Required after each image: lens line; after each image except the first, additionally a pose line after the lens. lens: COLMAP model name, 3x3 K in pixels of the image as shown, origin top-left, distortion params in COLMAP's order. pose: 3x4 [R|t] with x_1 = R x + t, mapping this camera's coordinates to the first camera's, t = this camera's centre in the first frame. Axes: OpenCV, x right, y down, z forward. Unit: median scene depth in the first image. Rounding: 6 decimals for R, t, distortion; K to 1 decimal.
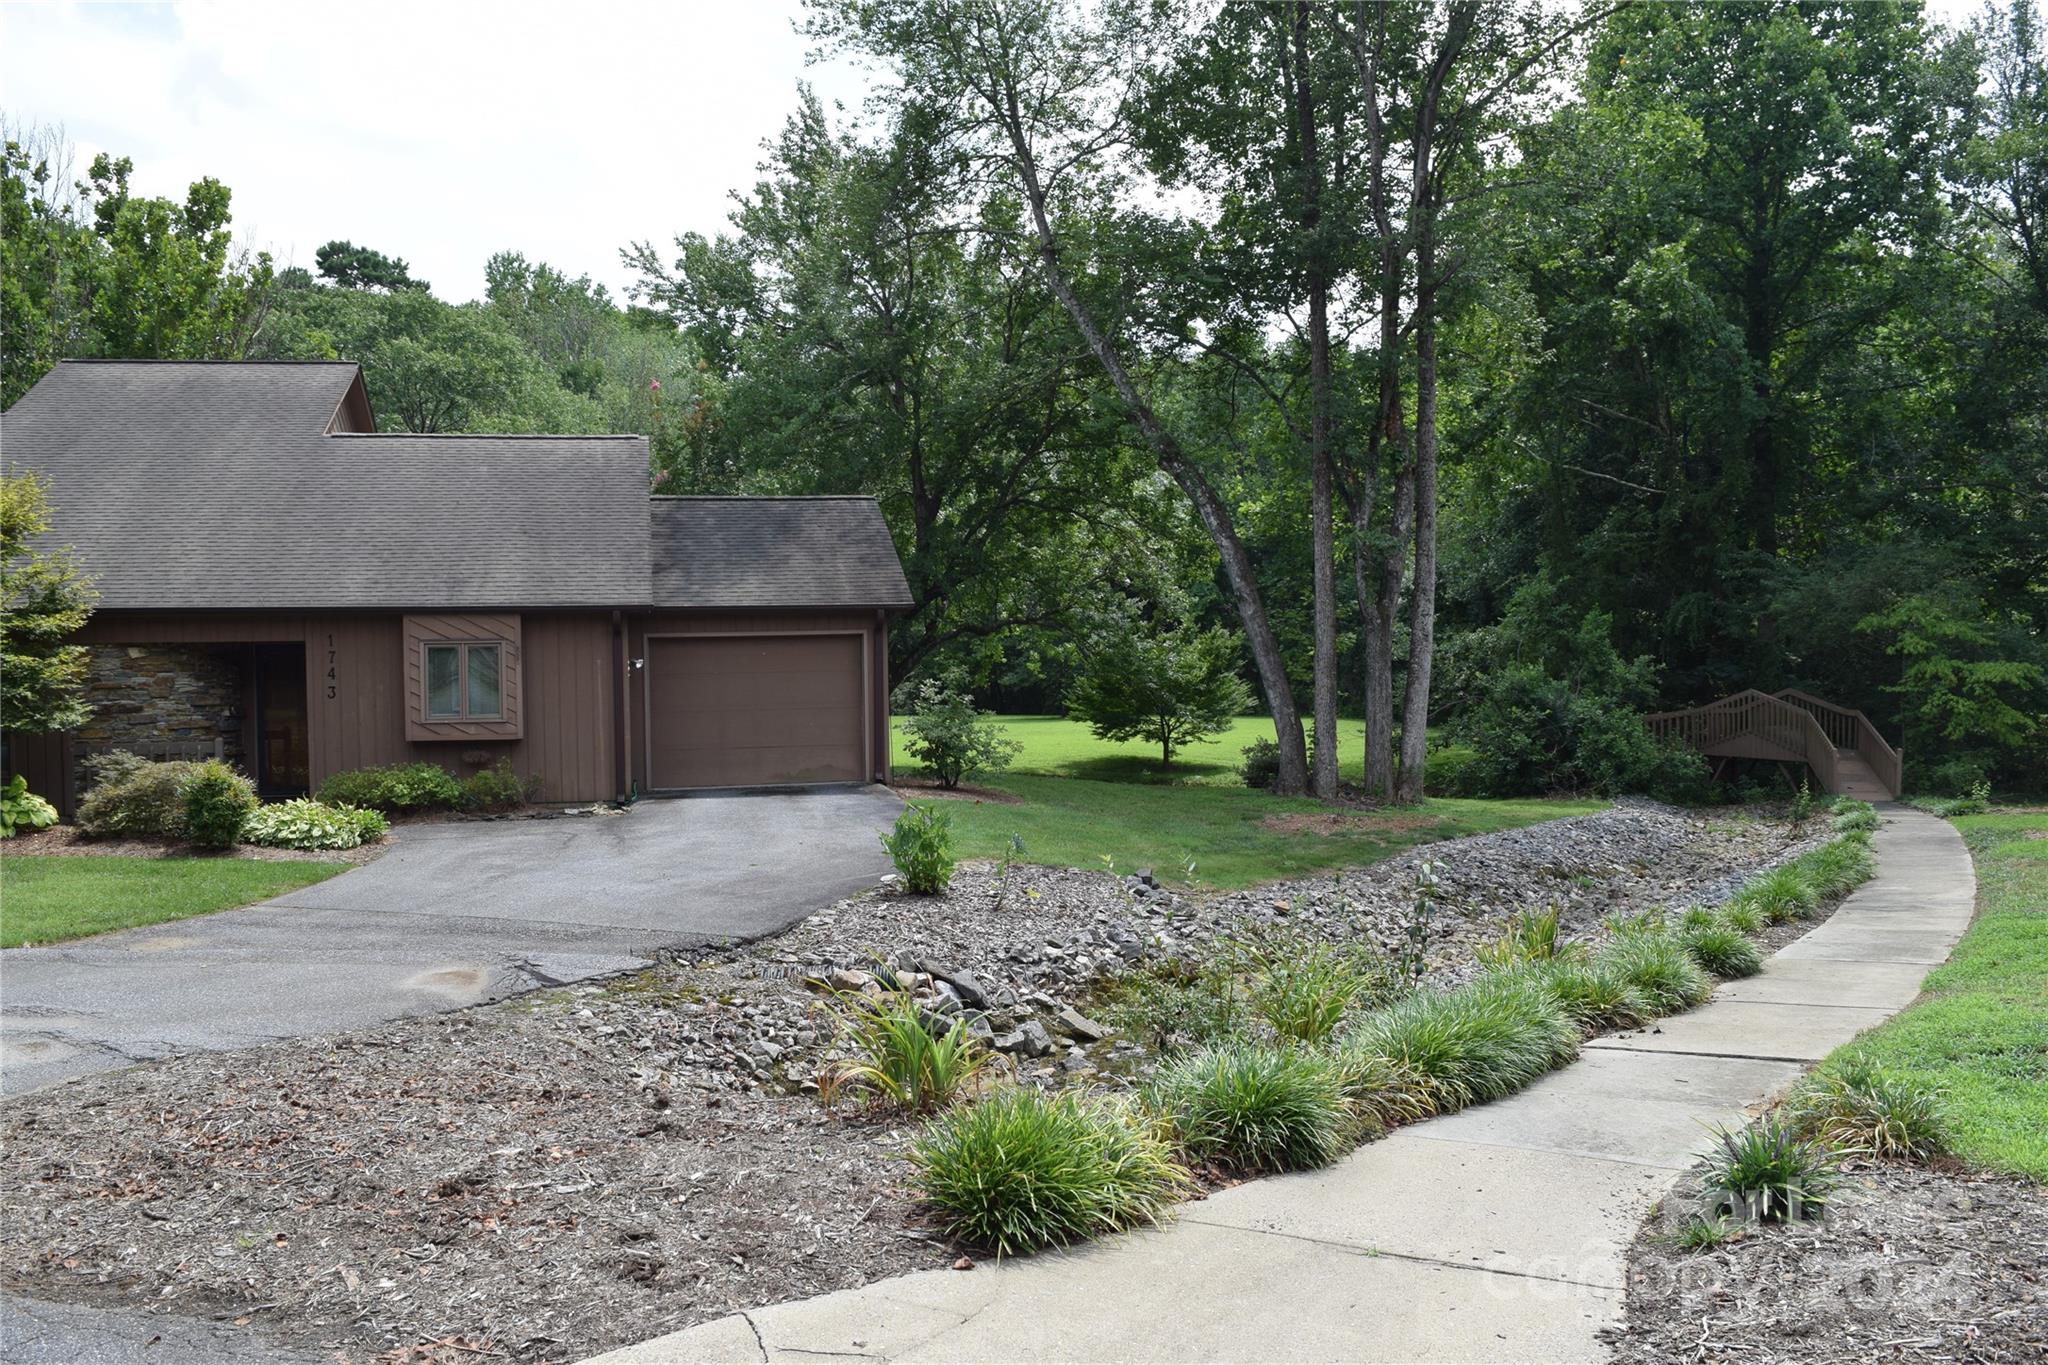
lens RADIAL K [[1617.8, 0, 1011.5], [0, 1617.8, 675.7], [0, 0, 1]] dist [-0.088274, 0.011914]
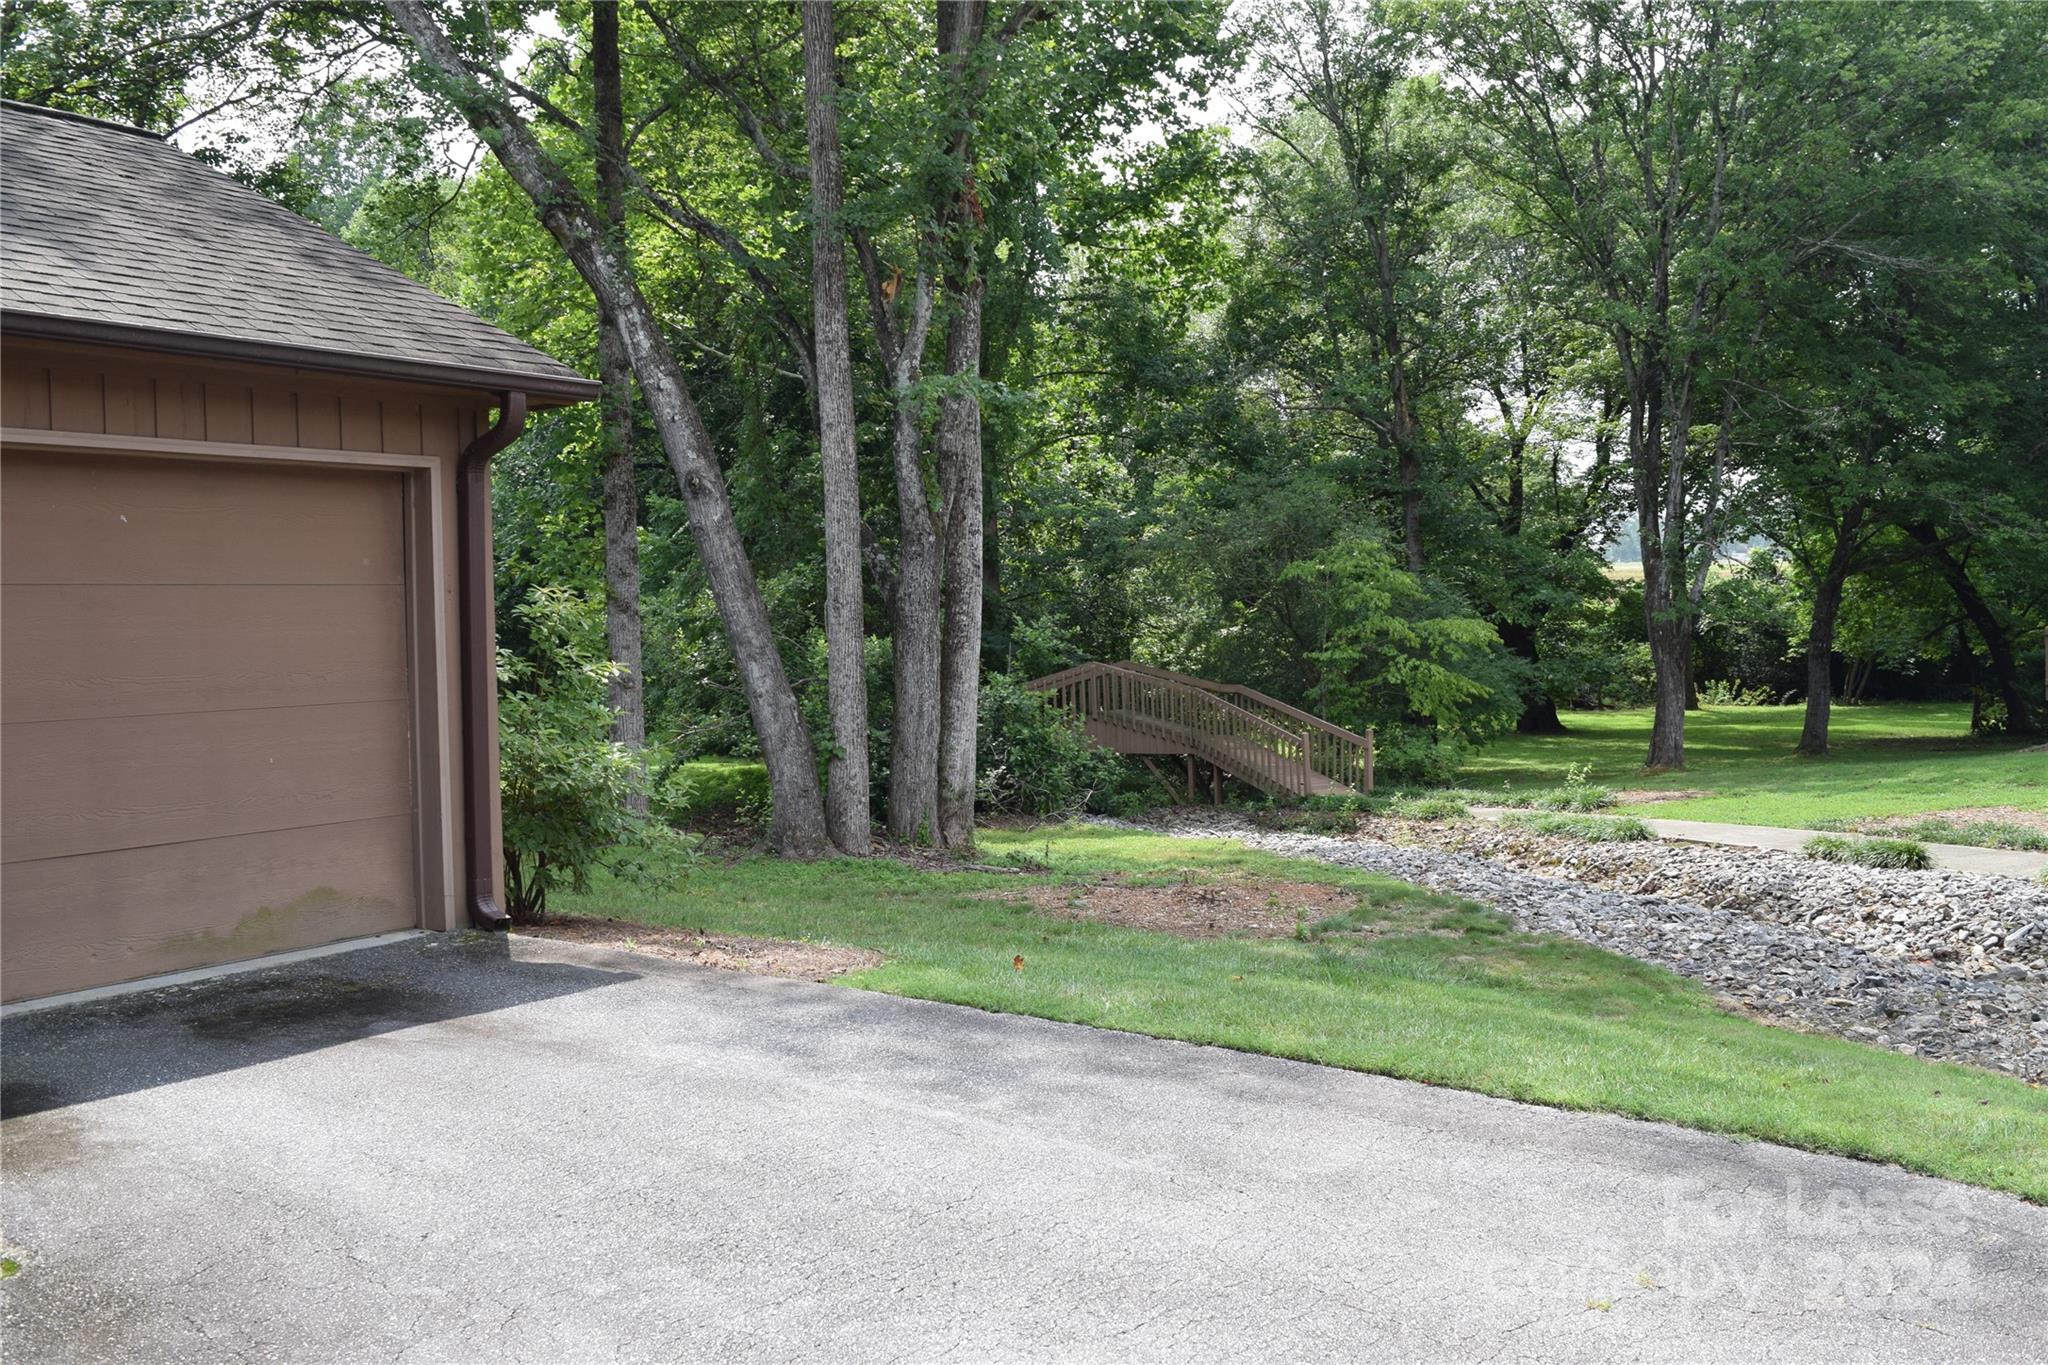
lens RADIAL K [[1824.2, 0, 1017.2], [0, 1824.2, 679.6], [0, 0, 1]] dist [-0.097286, 0.030914]
pose [[0.726894, -0.019869, 0.686462, -0.251377], [0.020428, 0.999765, 0.007306, 0.015415], [-0.686446, 0.008712, 0.727129, 0.659655]]
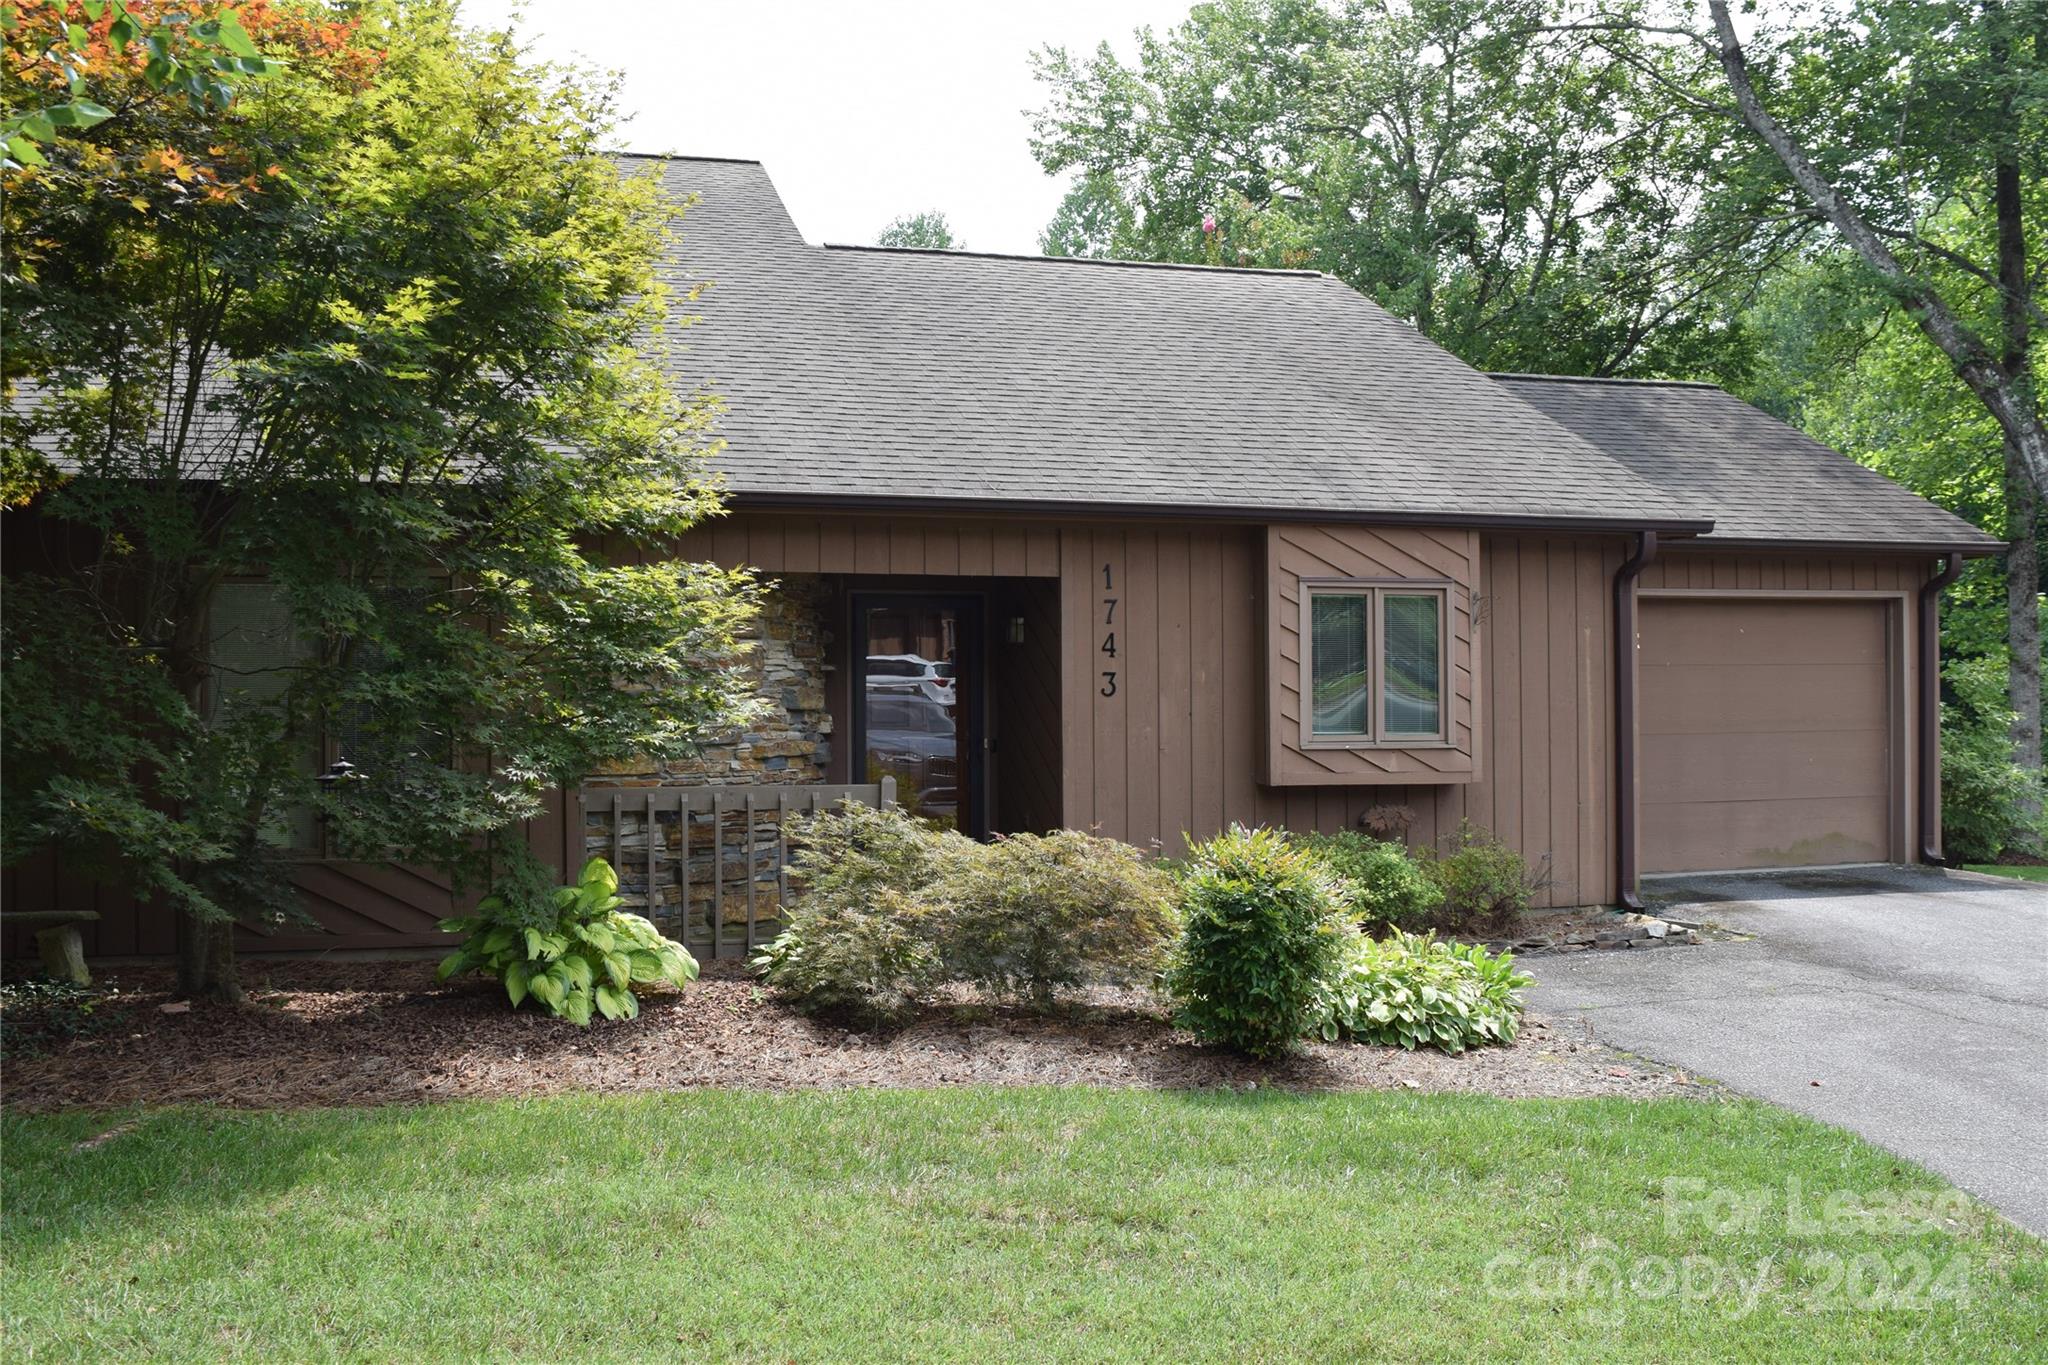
lens RADIAL K [[1824.2, 0, 1015.2], [0, 1824.2, 684.7], [0, 0, 1]] dist [-0.097286, 0.030914]
pose [[0.999650, 0.009833, 0.024548, -0.410509], [-0.009311, 0.999730, -0.021271, 0.019830], [-0.024751, 0.021035, 0.999472, 0.392400]]
